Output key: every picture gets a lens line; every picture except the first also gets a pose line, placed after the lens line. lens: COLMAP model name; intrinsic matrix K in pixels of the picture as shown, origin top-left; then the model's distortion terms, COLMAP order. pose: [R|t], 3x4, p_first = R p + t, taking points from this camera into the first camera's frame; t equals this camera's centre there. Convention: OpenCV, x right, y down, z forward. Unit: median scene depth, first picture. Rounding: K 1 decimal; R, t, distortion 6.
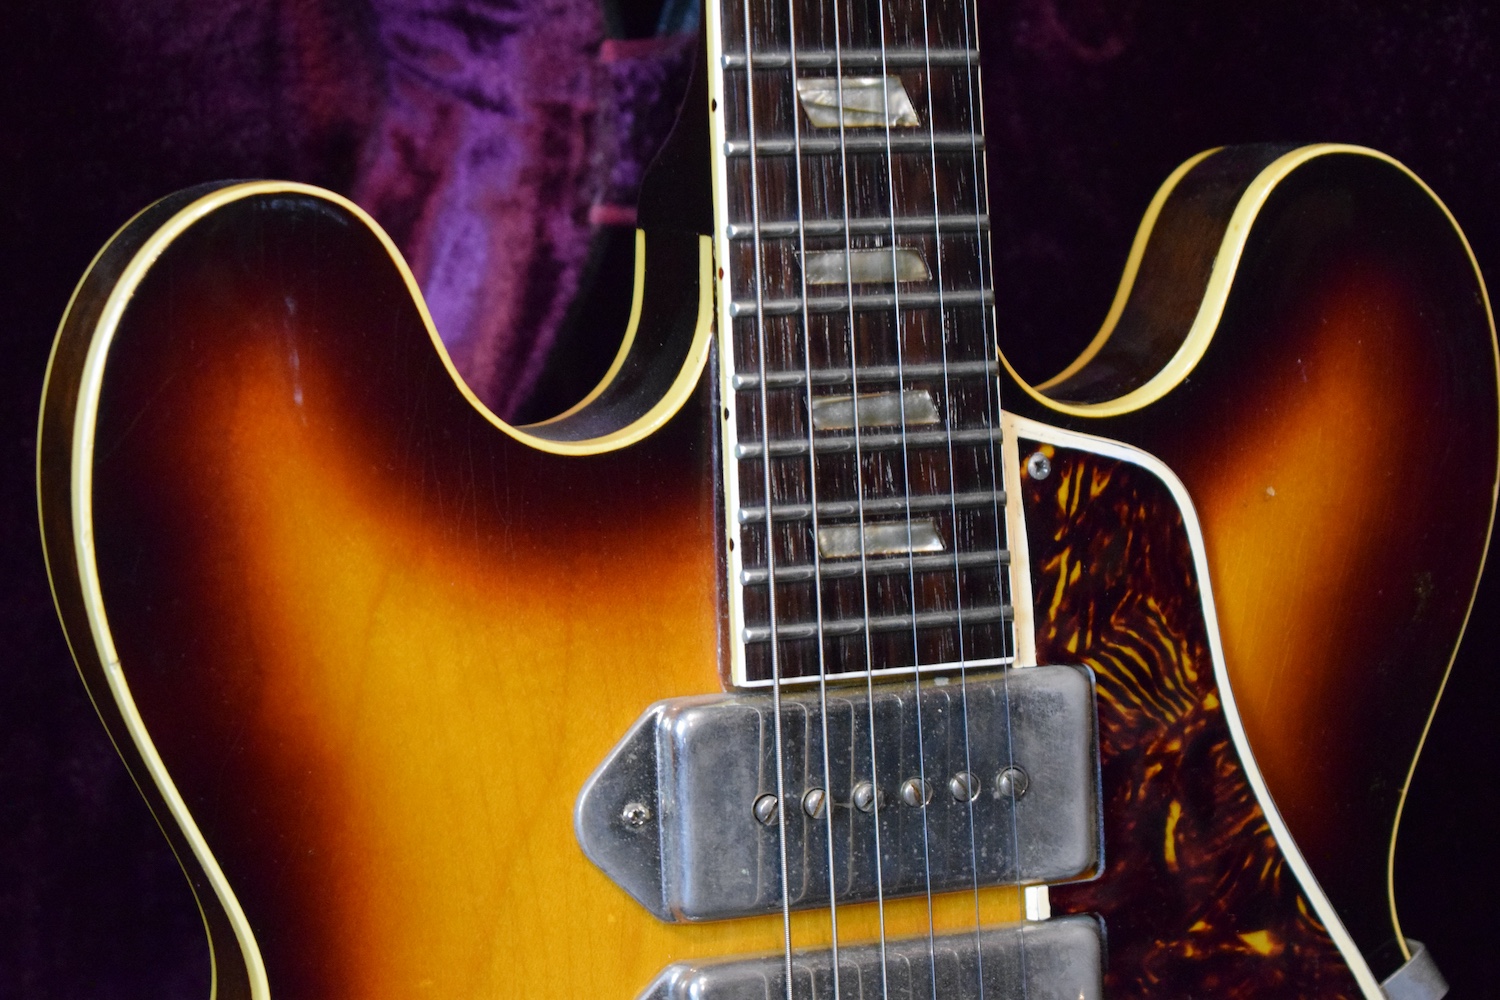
lens RADIAL K [[3421.7, 0, 751.2], [0, 3421.7, 541.5], [0, 0, 1]] dist [0.063464, 0.000000]
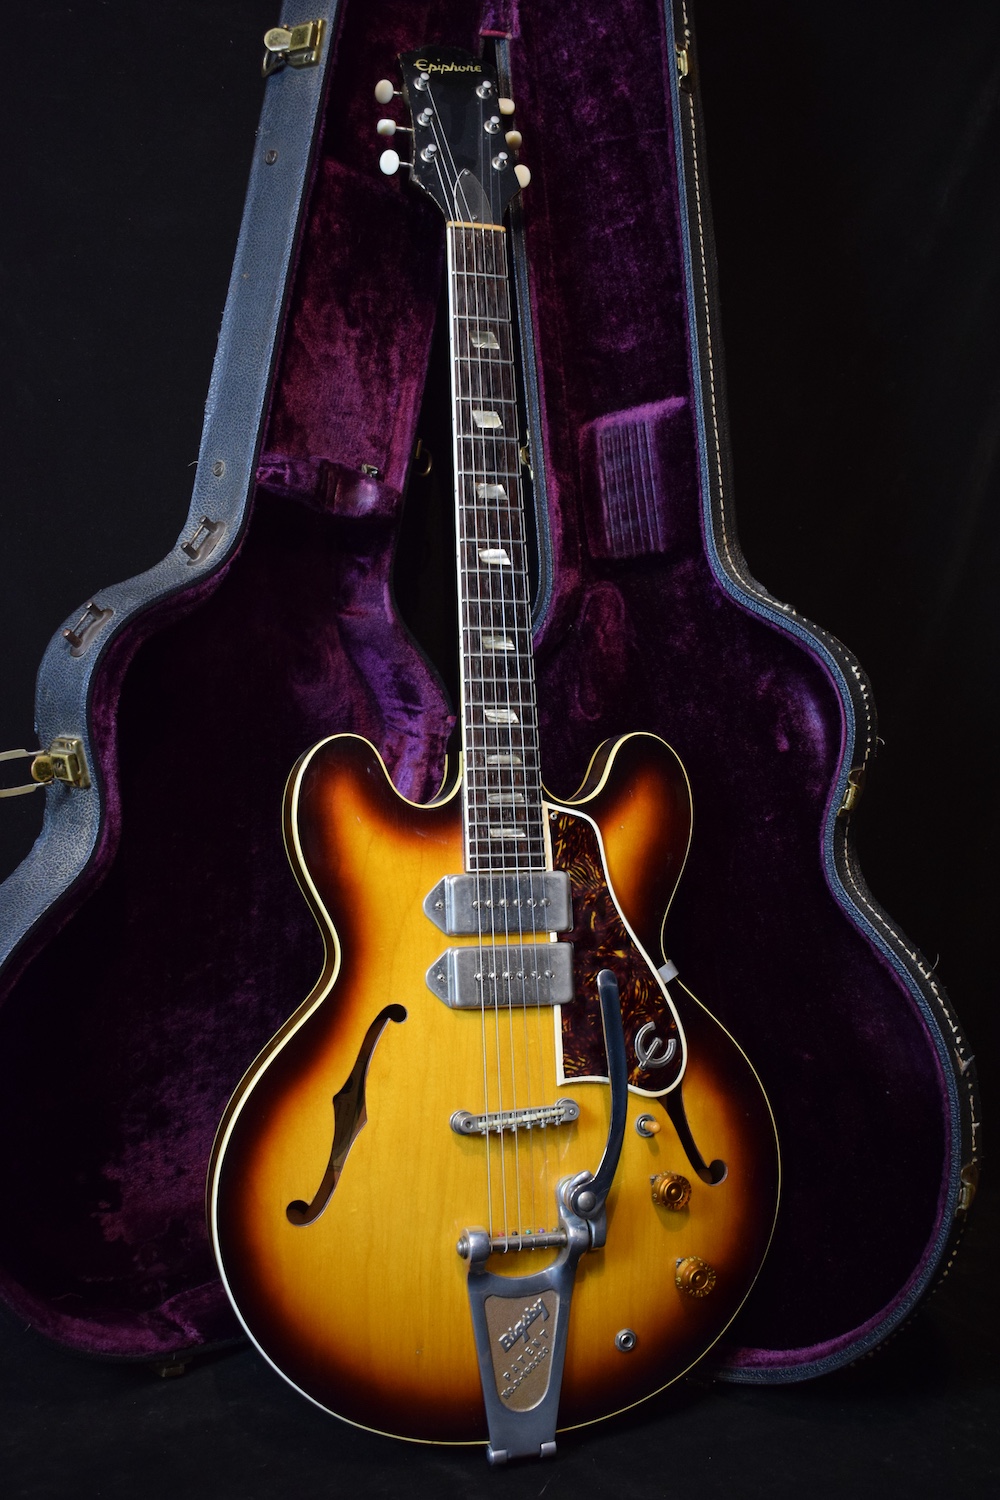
lens RADIAL K [[1696.8, 0, 489.6], [0, 1696.8, 748.8], [0, 0, 1]] dist [-0.063241, 0.000000]
pose [[0.997461, -0.004695, -0.071066, 0.144660], [-0.008536, 0.982751, -0.184739, 0.241051], [0.070707, 0.184877, 0.980215, -0.784083]]
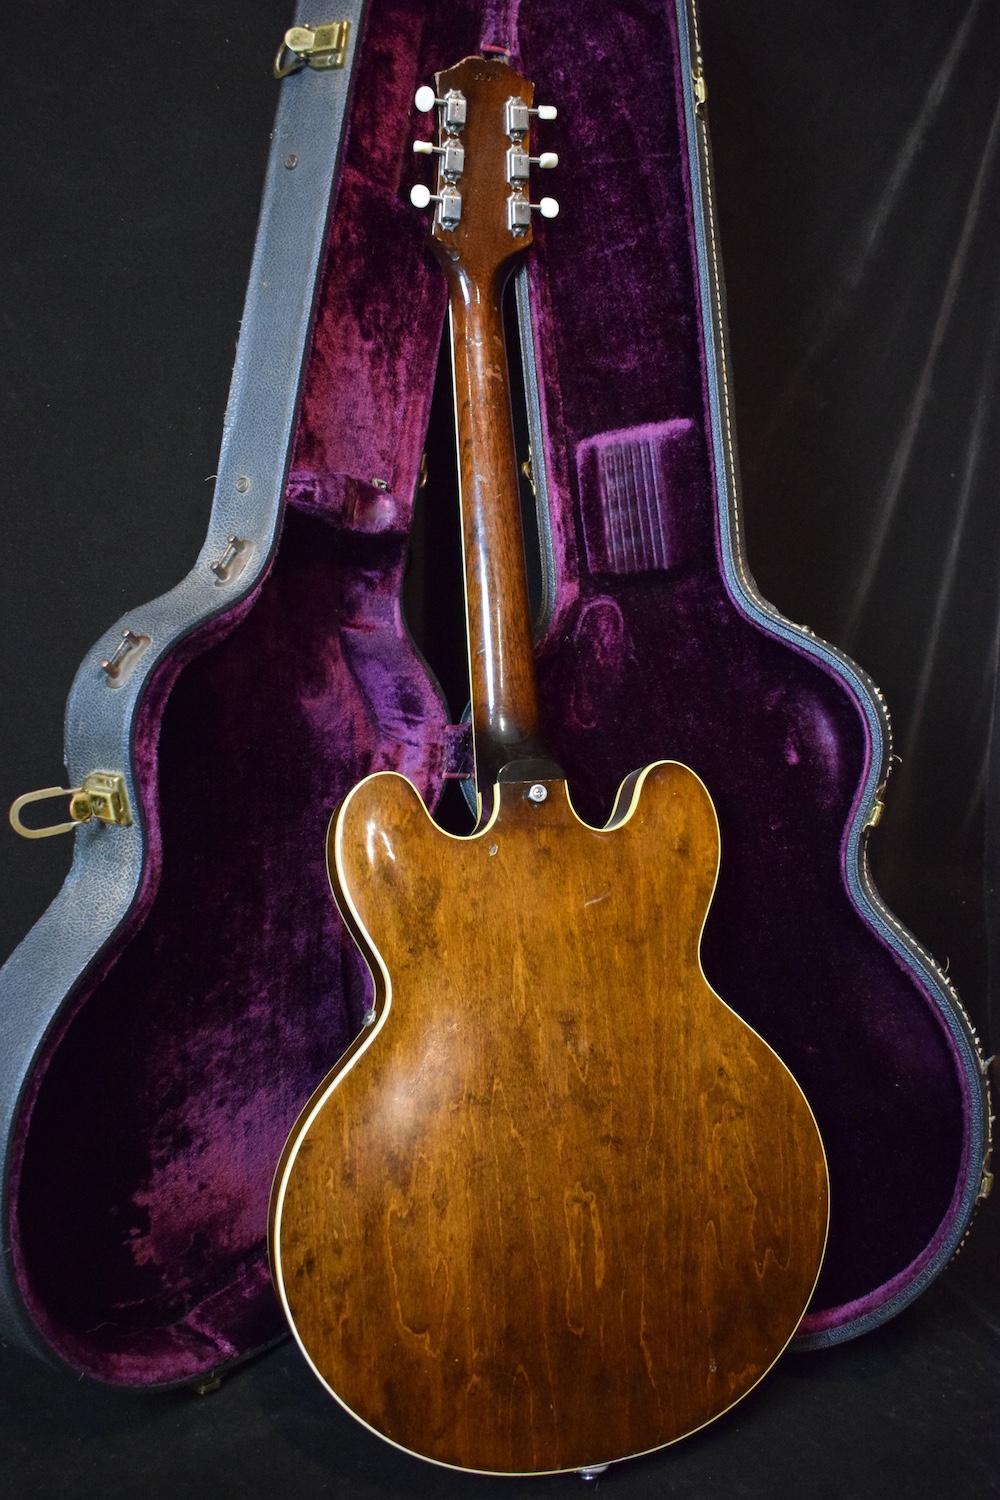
lens RADIAL K [[1397.4, 0, 489.6], [0, 1397.4, 750.7], [0, 0, 1]] dist [-0.080914, 0.000000]
pose [[0.995365, -0.017174, 0.094628, -0.165195], [0.029201, 0.991445, -0.127218, 0.074604], [-0.091633, 0.129392, 0.987351, -0.488466]]
